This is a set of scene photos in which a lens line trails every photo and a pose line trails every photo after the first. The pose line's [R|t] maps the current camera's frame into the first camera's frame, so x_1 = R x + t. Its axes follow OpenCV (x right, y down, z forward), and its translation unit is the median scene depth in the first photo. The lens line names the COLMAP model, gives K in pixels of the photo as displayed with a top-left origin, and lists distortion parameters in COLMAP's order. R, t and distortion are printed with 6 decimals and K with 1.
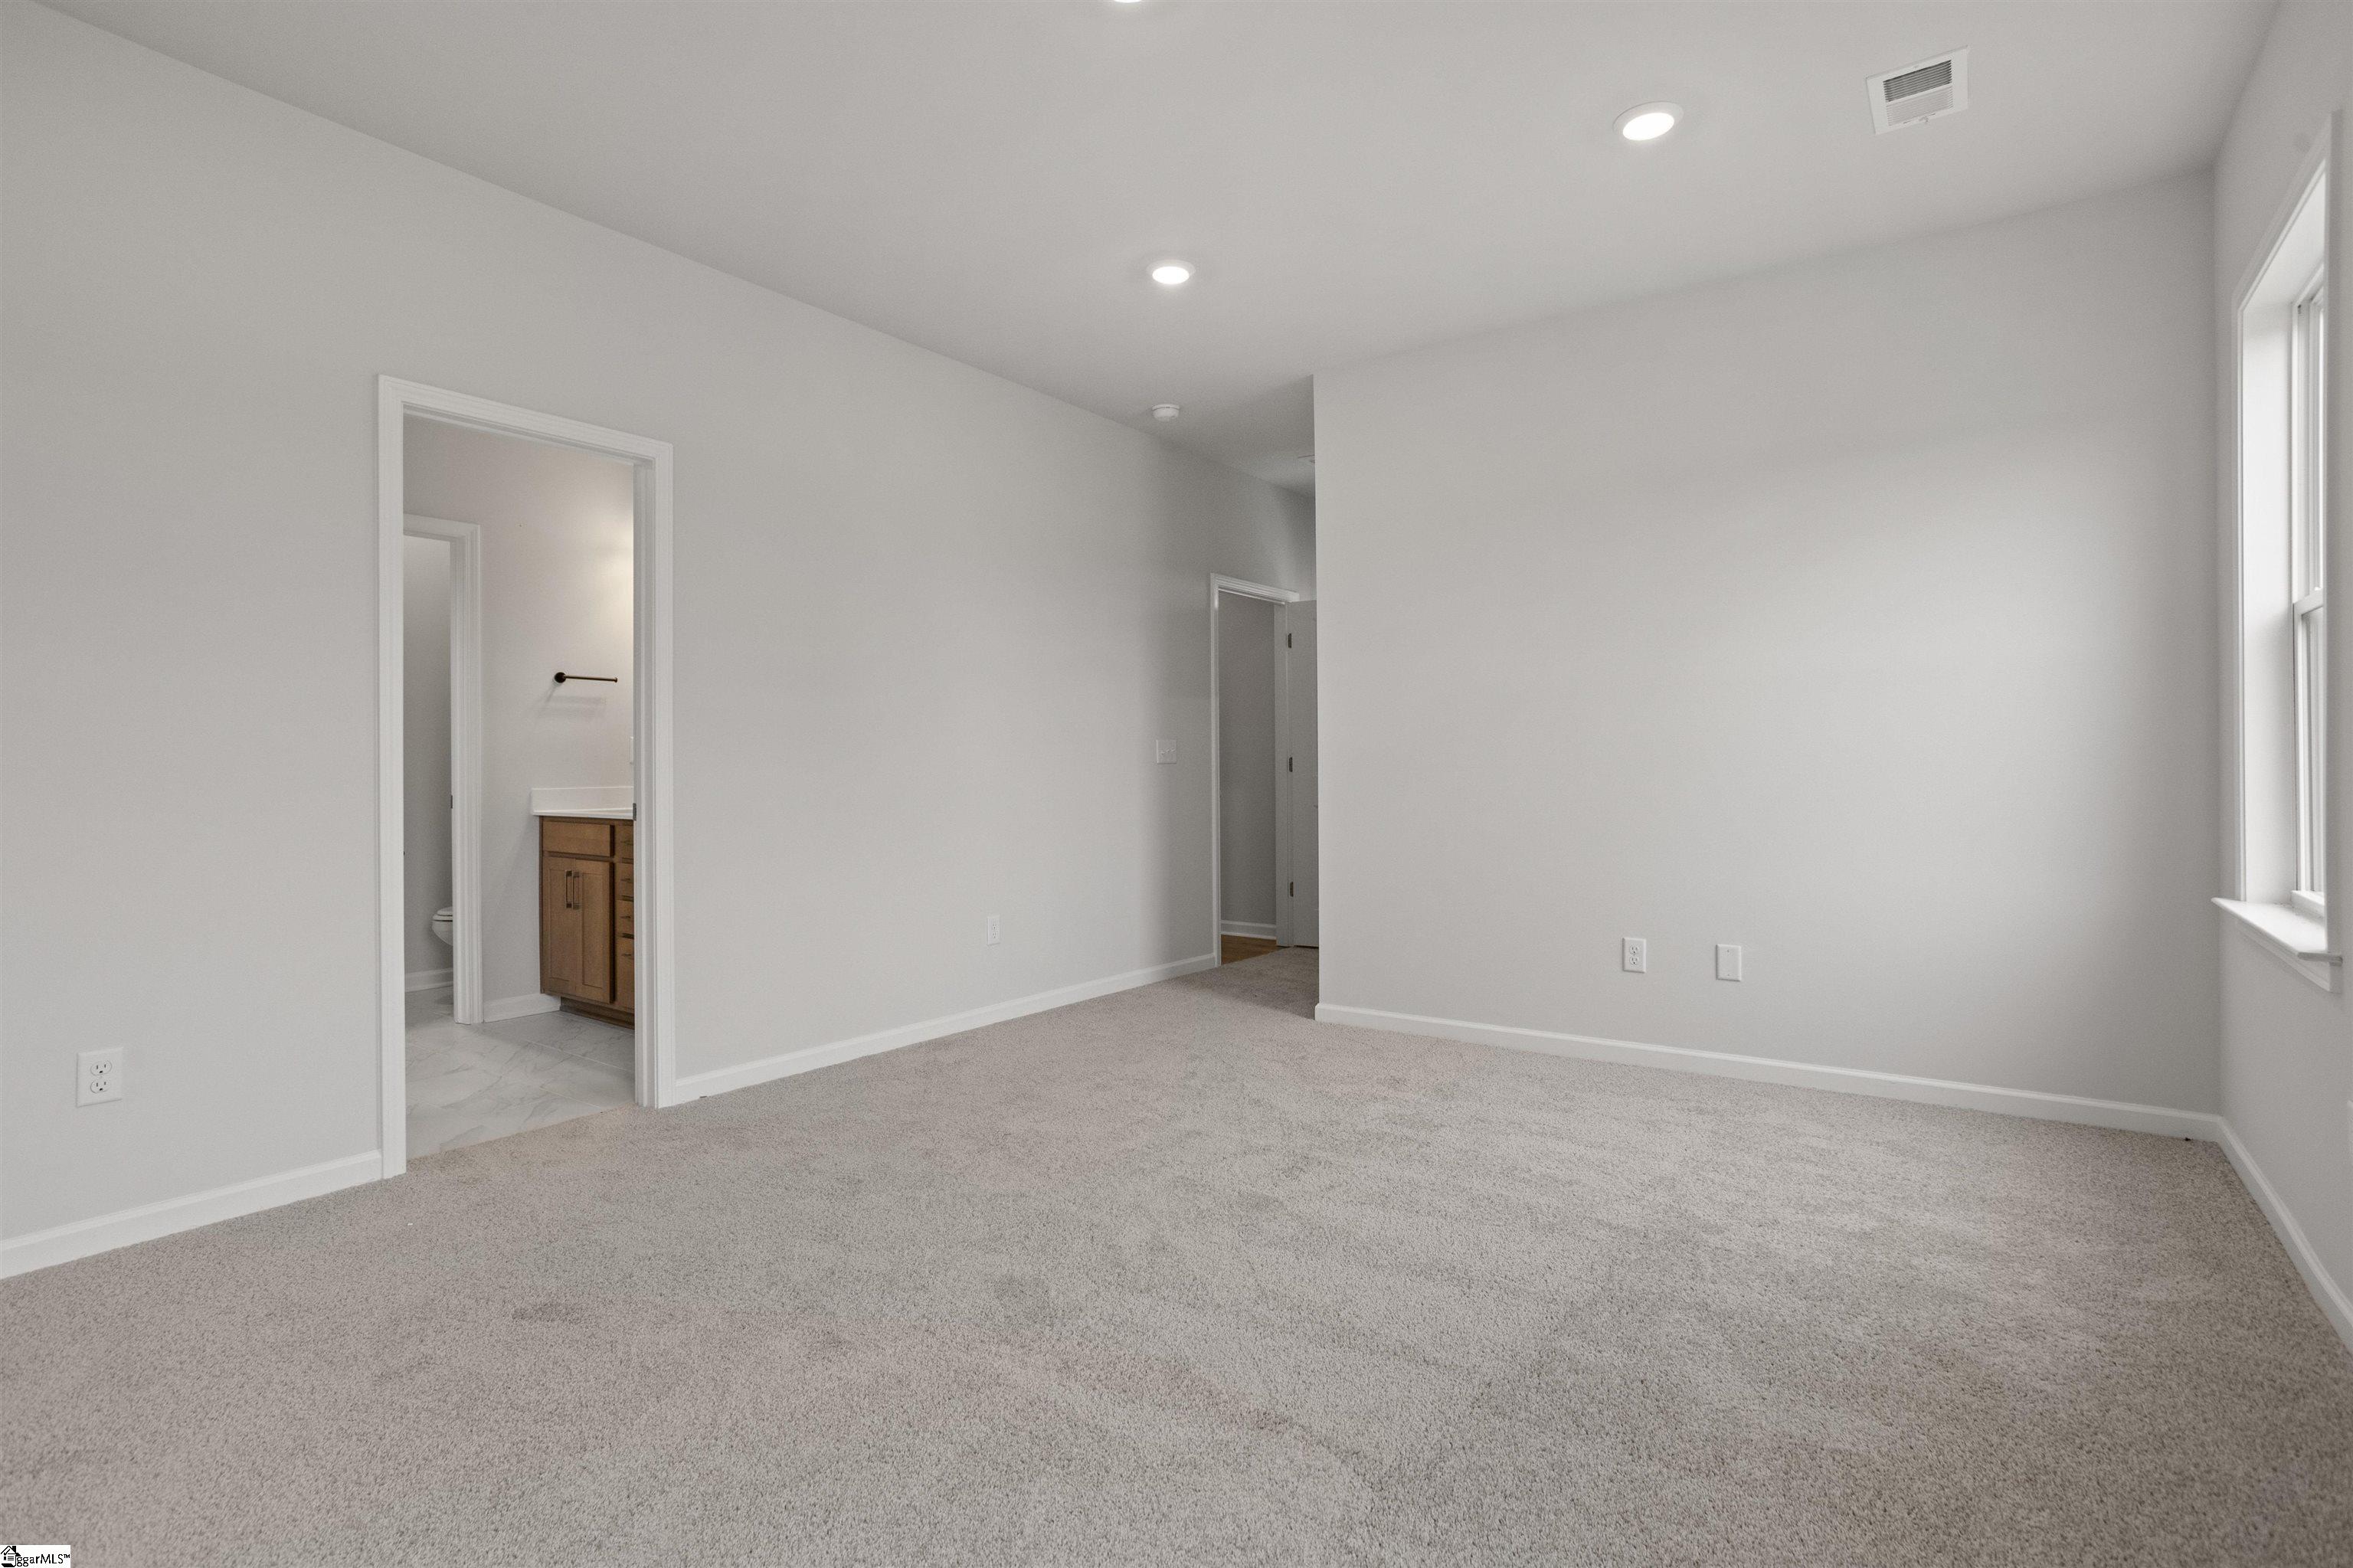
lens RADIAL K [[1140.4, 0, 1161.0], [0, 1140.4, 778.7], [0, 0, 1]] dist [-0.049665, 0.034685]
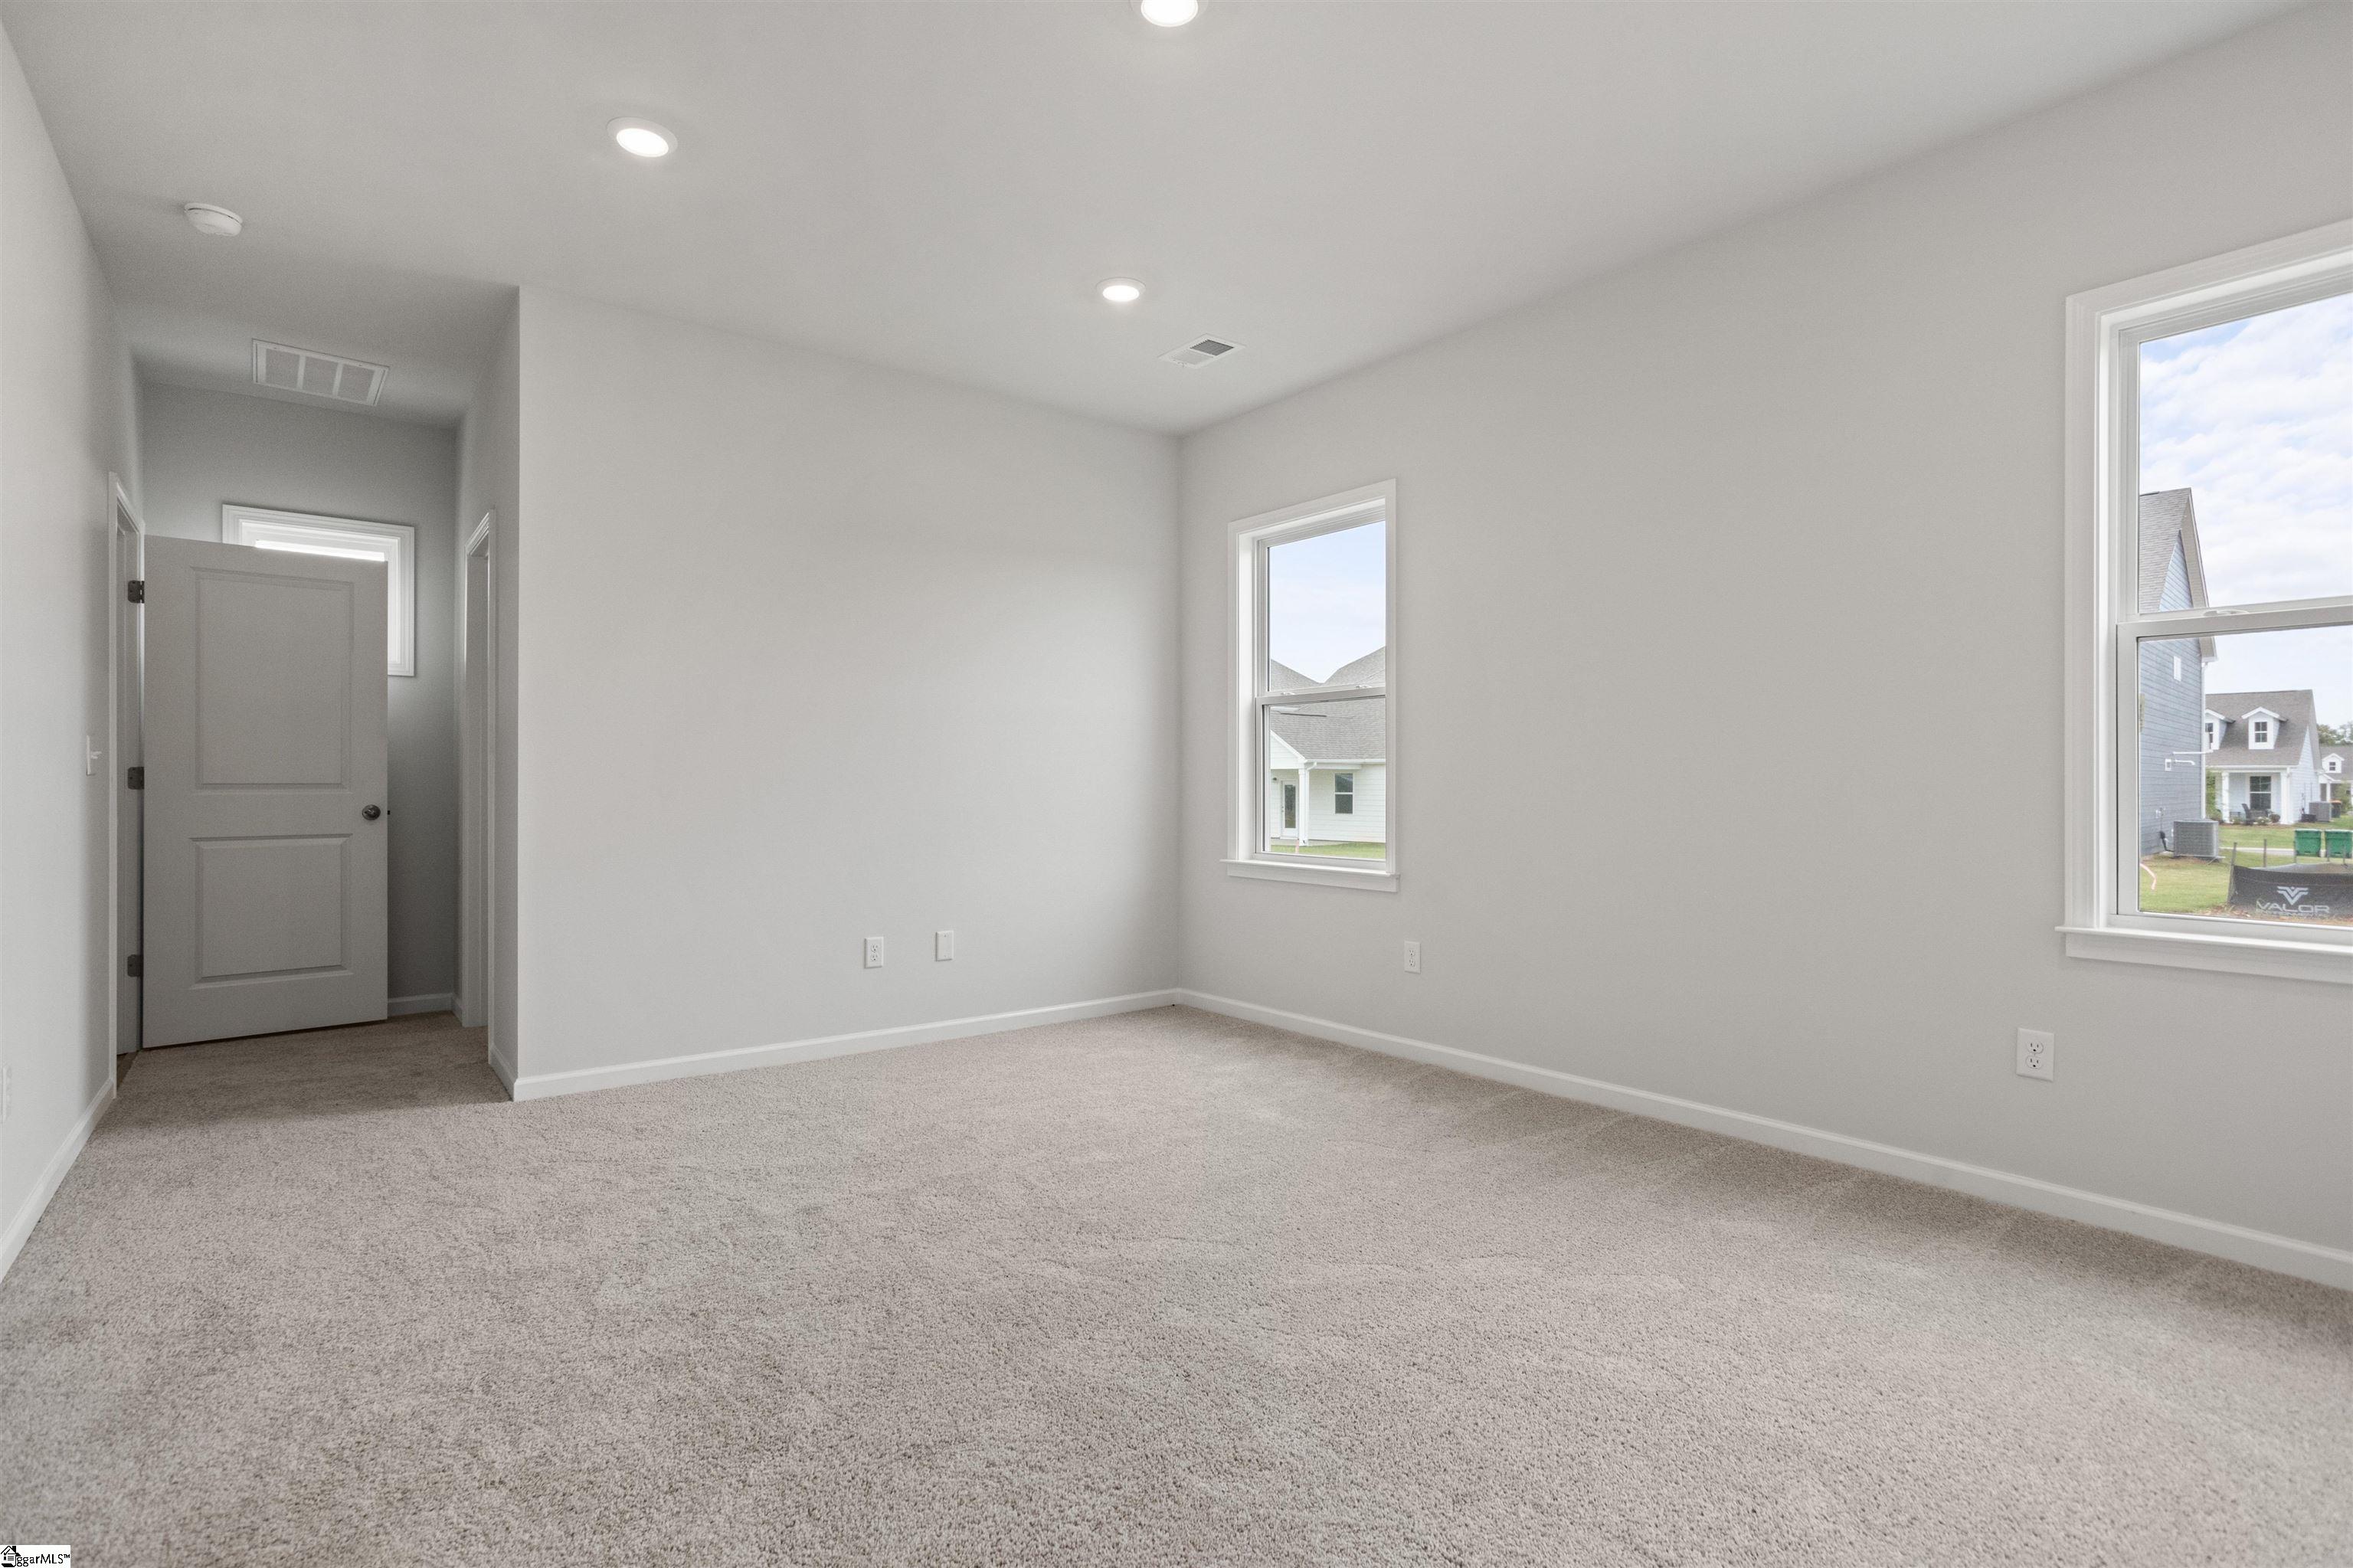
lens RADIAL K [[1140.4, 0, 1161.0], [0, 1140.4, 778.7], [0, 0, 1]] dist [-0.049665, 0.034685]
pose [[0.284939, 0.008816, 0.958505, -0.601734], [0.004438, 0.999935, -0.010516, -0.002223], [-0.958535, 0.007250, 0.284882, 0.427693]]
